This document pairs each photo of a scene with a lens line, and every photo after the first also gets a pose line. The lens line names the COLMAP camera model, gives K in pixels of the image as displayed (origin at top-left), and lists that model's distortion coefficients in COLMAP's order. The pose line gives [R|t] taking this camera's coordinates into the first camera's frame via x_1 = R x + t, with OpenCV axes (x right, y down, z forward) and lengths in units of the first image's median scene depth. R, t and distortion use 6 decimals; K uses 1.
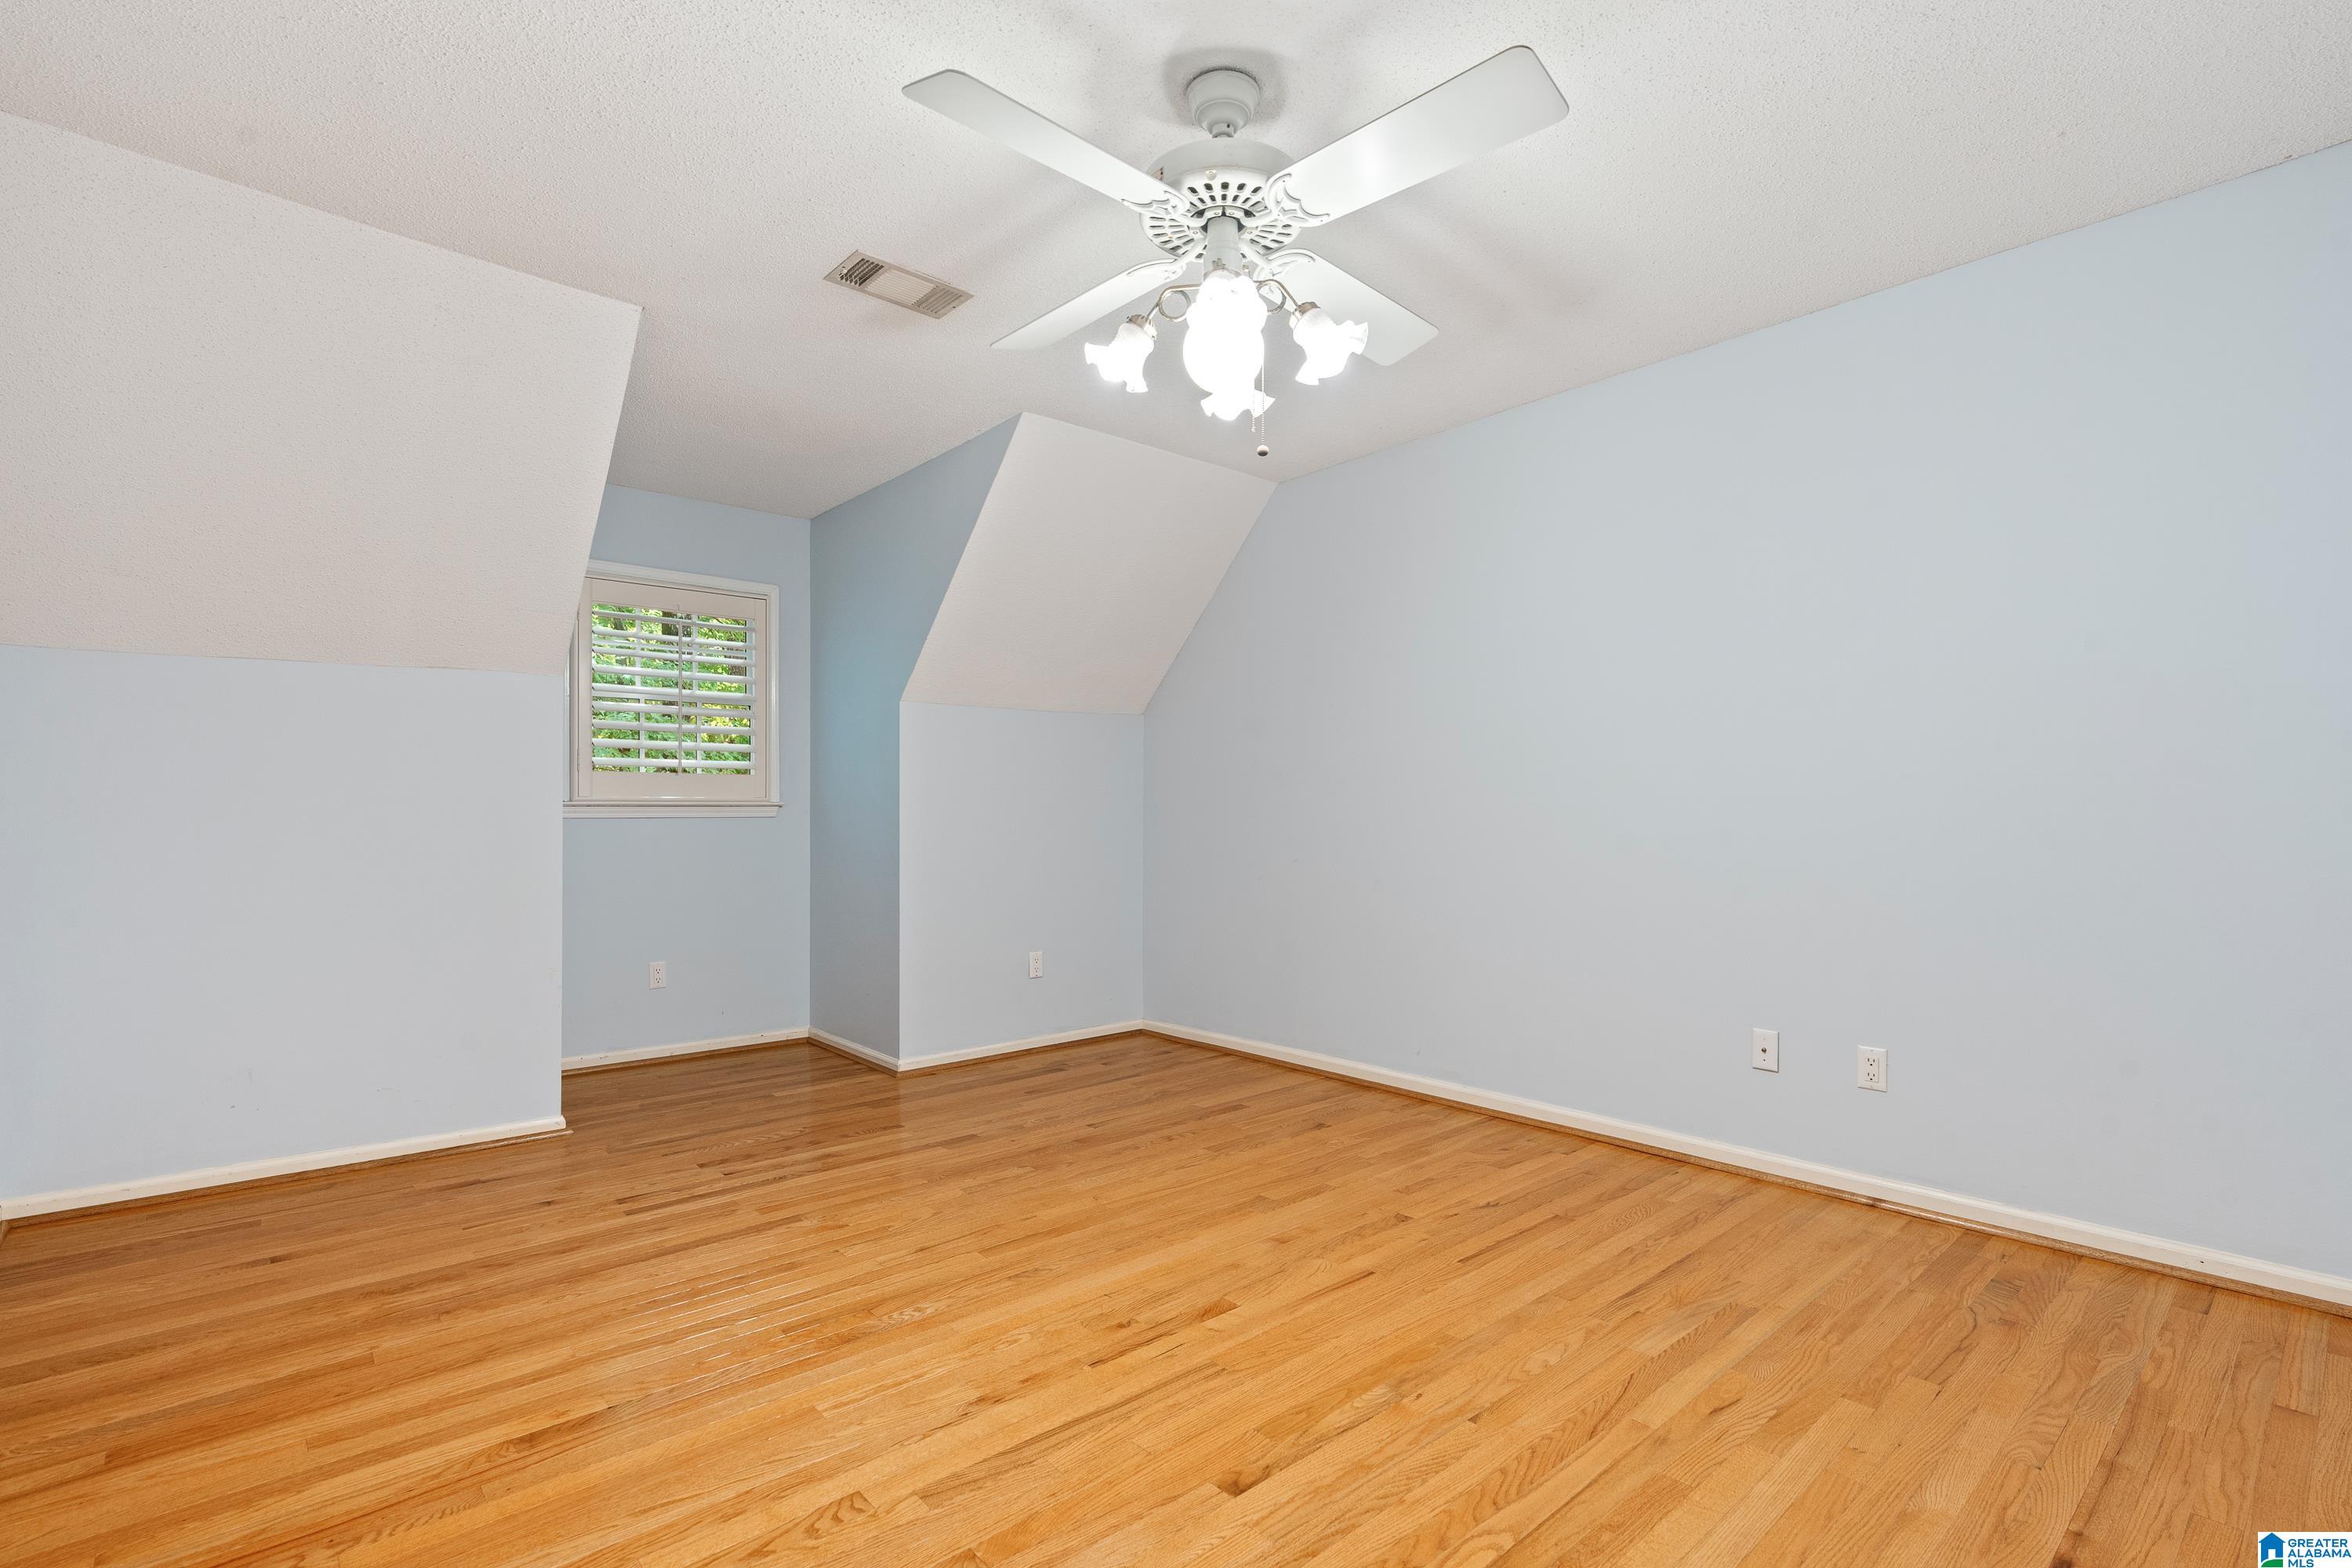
lens RADIAL K [[1092.1, 0, 1173.8], [0, 1092.1, 791.9], [0, 0, 1]] dist [-0.003905, 0.000327]
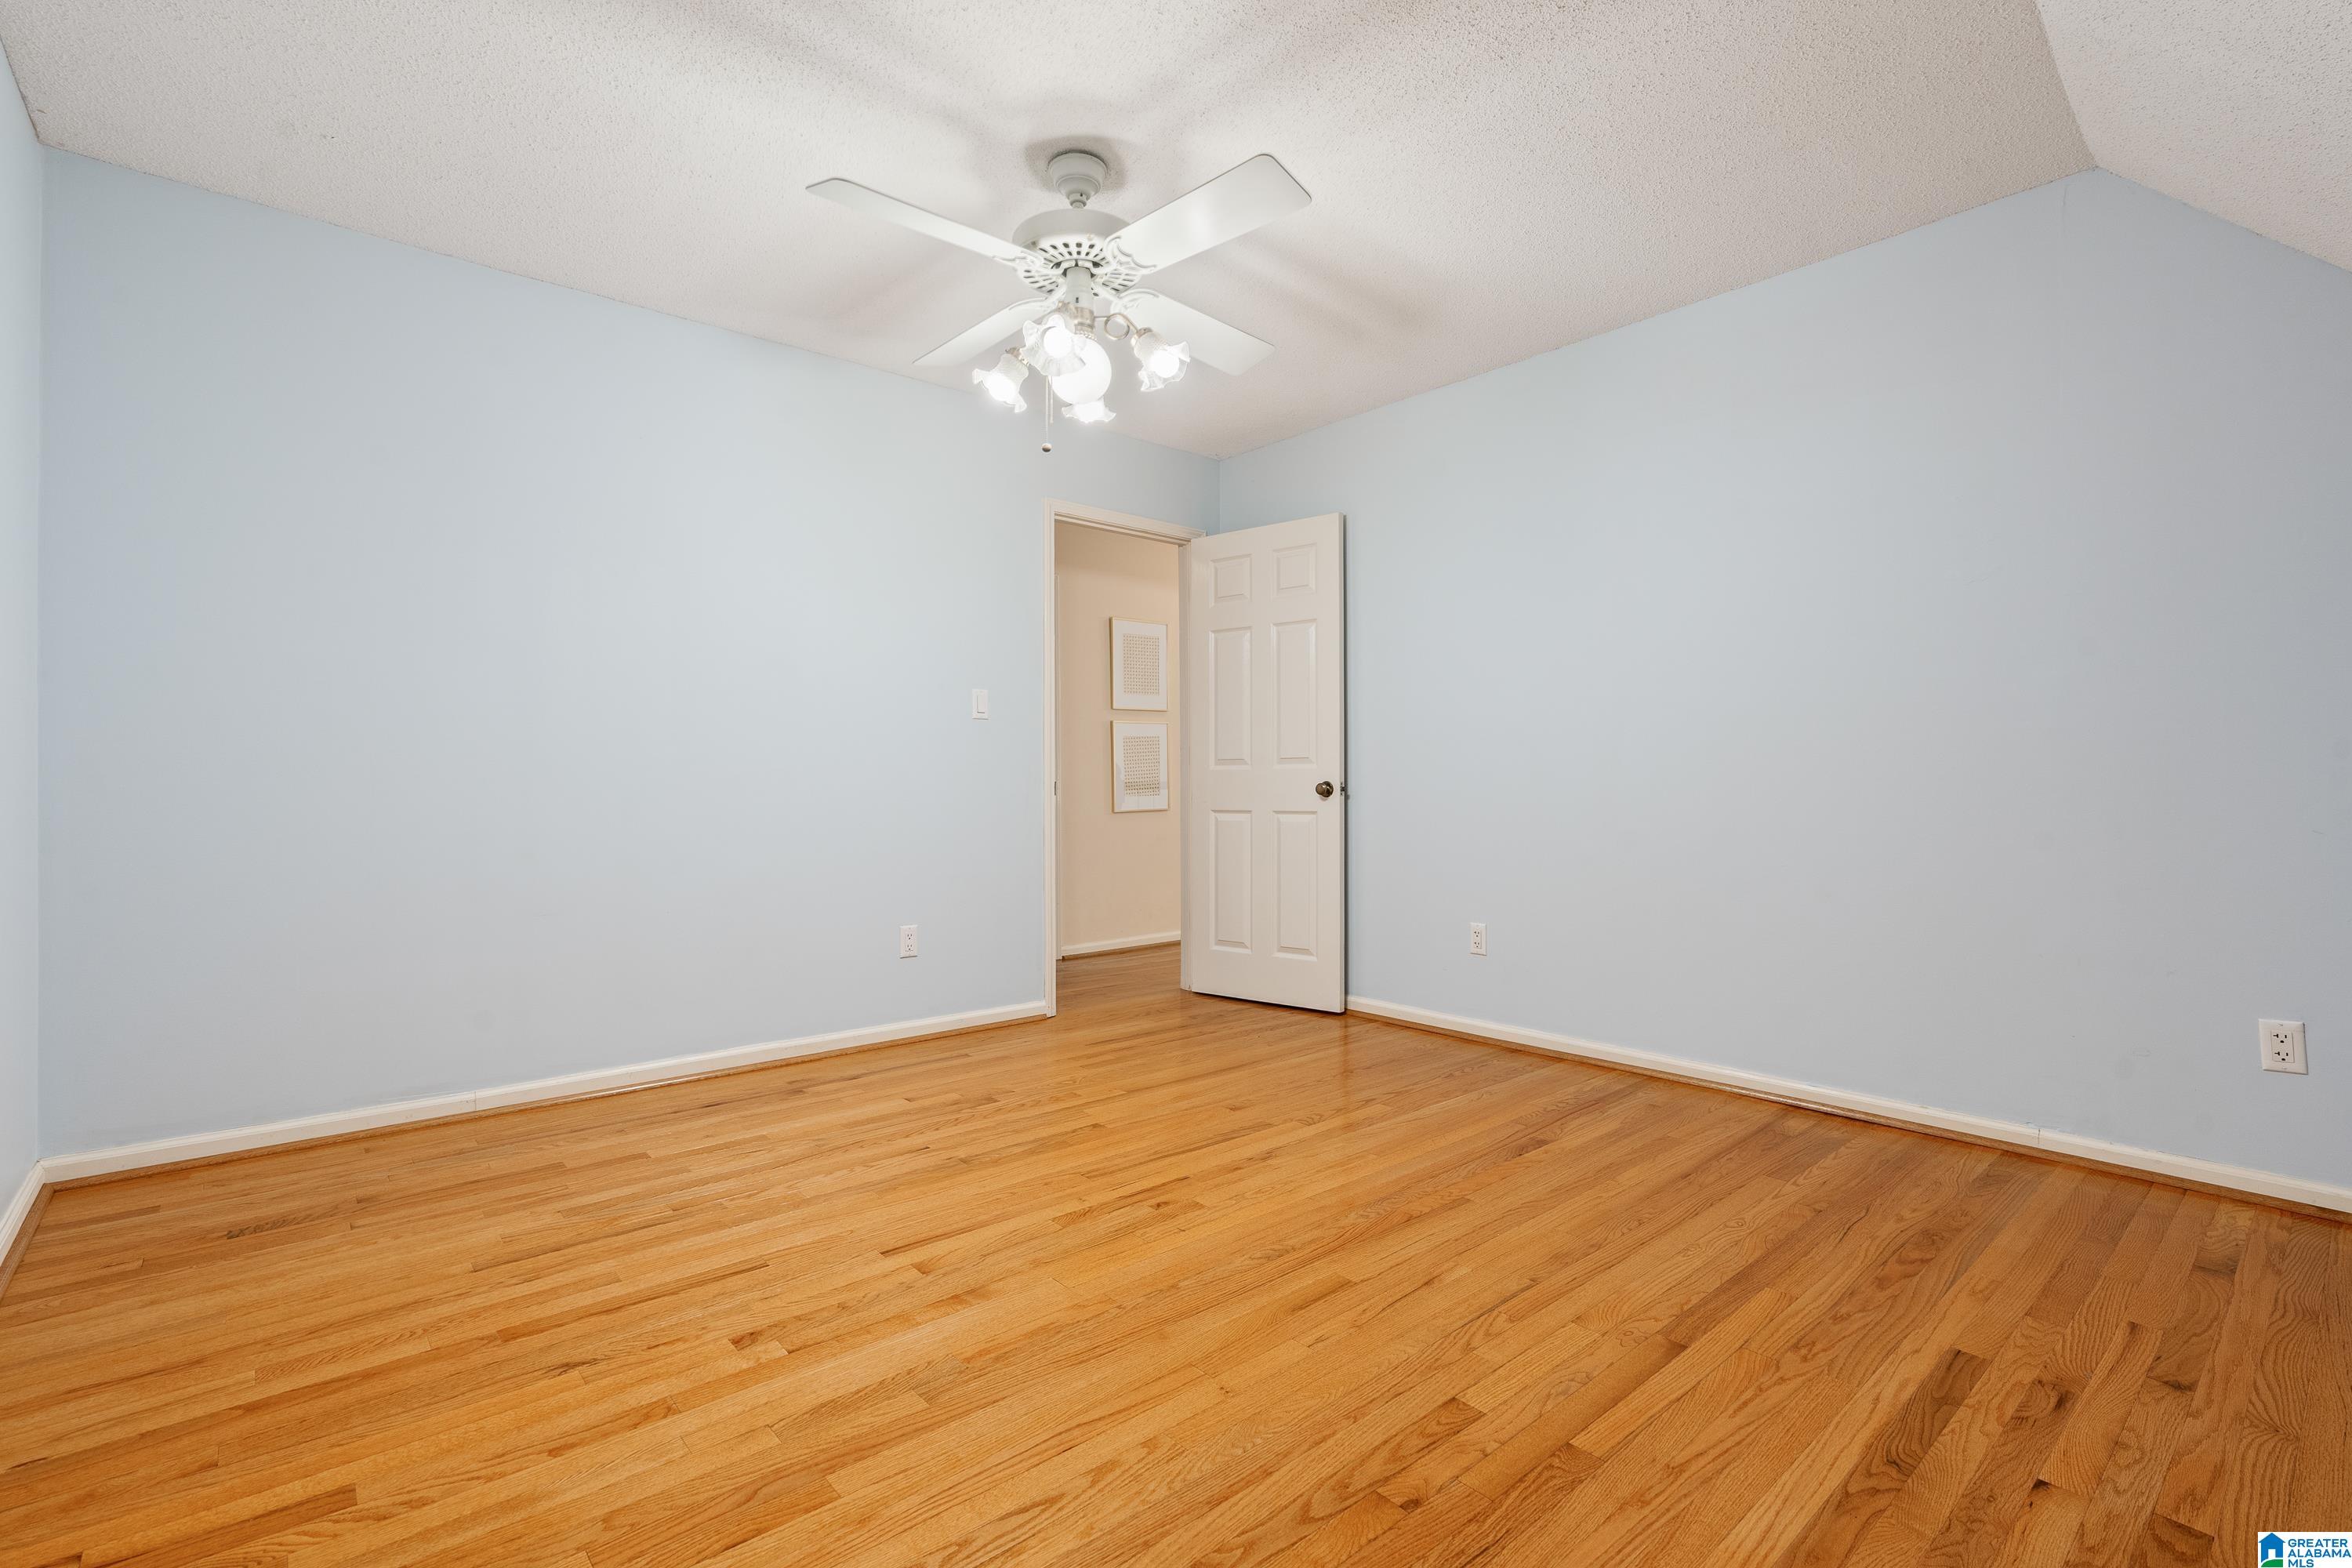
lens RADIAL K [[1092.1, 0, 1178.0], [0, 1092.1, 785.0], [0, 0, 1]] dist [-0.003905, 0.000327]
pose [[-0.999941, 0.006112, 0.008979, -0.071120], [0.005929, 0.999776, -0.020339, 0.089622], [-0.009101, -0.020285, -0.999753, 2.045387]]
